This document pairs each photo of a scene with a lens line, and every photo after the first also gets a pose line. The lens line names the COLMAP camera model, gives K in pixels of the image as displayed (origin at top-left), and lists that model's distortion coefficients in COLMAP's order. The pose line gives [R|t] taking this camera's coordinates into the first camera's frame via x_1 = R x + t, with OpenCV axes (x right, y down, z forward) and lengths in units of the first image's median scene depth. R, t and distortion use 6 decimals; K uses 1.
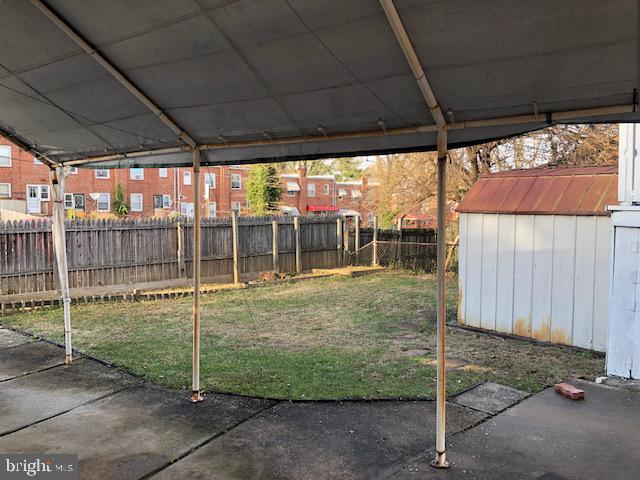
lens RADIAL K [[518.3, 0, 317.0], [0, 518.3, 236.8], [0, 0, 1]] dist [0.030273, -0.048048]
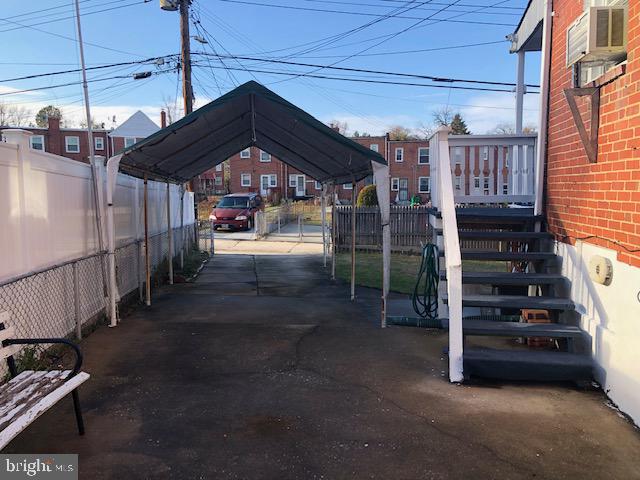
lens RADIAL K [[518.3, 0, 324.3], [0, 518.3, 240.2], [0, 0, 1]] dist [0.030273, -0.048048]
pose [[0.640009, 0.070357, -0.765139, 0.781780], [-0.046274, 0.997521, 0.053018, -0.001714], [0.766973, 0.001474, 0.641678, -0.297510]]
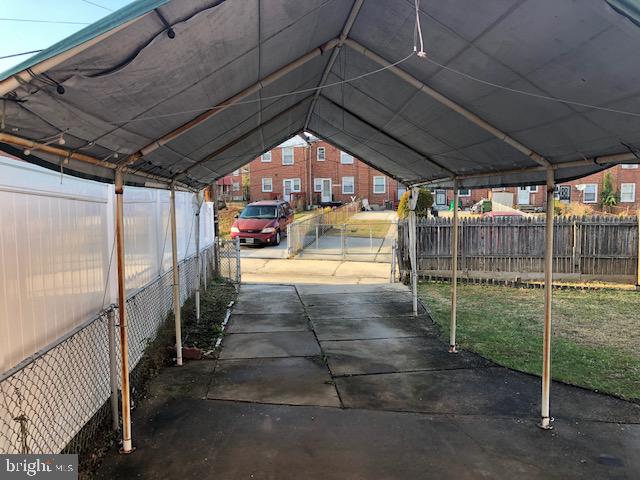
lens RADIAL K [[518.3, 0, 317.9], [0, 518.3, 237.9], [0, 0, 1]] dist [0.030273, -0.048048]
pose [[0.607144, 0.054635, -0.792711, 0.322934], [-0.034733, 0.998505, 0.042216, -0.024244], [0.793833, 0.001902, 0.608133, -0.085252]]
